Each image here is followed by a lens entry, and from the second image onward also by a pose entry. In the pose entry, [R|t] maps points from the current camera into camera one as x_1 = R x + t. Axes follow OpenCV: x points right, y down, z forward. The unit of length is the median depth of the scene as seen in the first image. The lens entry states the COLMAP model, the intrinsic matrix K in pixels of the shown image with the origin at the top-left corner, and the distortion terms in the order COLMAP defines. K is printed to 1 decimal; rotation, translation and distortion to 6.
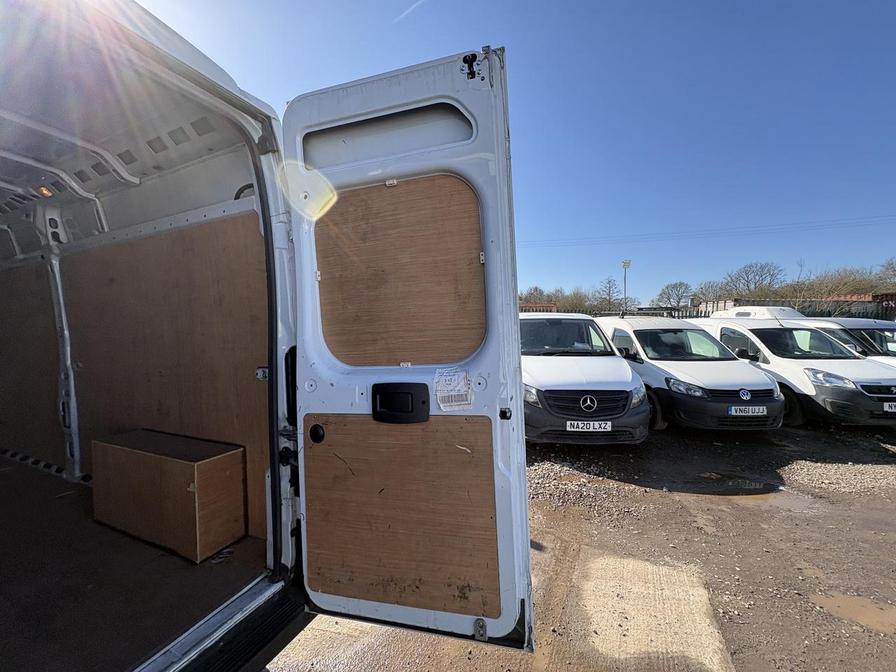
lens RADIAL K [[357.0, 0, 448.1], [0, 357.0, 333.6], [0, 0, 1]] dist [0.002794, -0.000740]
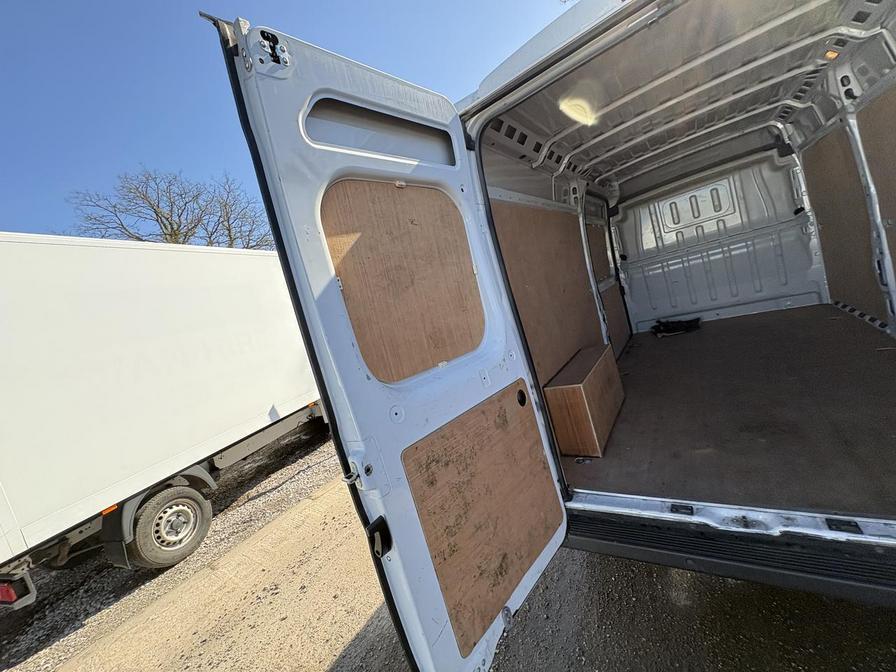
lens RADIAL K [[357.0, 0, 448.1], [0, 357.0, 333.6], [0, 0, 1]] dist [0.002794, -0.000740]
pose [[-0.157684, 0.158272, -0.974723, 0.225505], [0.257932, 0.959407, 0.114059, -0.066203], [0.953209, -0.233427, -0.192106, -0.011336]]
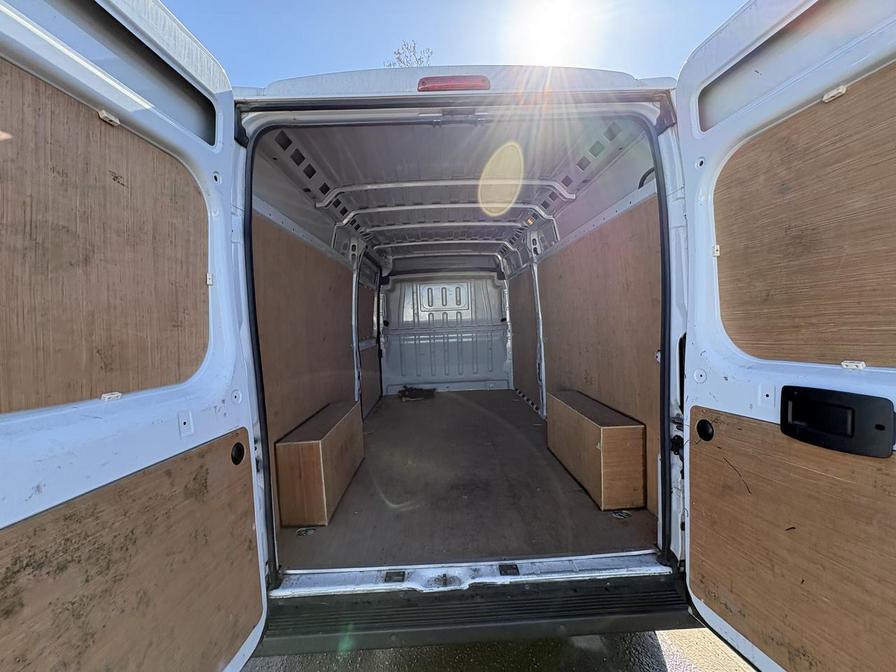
lens RADIAL K [[357.0, 0, 448.1], [0, 357.0, 333.6], [0, 0, 1]] dist [0.002794, -0.000740]
pose [[0.444578, 0.037704, -0.894946, 0.121831], [0.012739, 0.998747, 0.048405, -0.011377], [0.895649, -0.032920, 0.443541, 0.029846]]
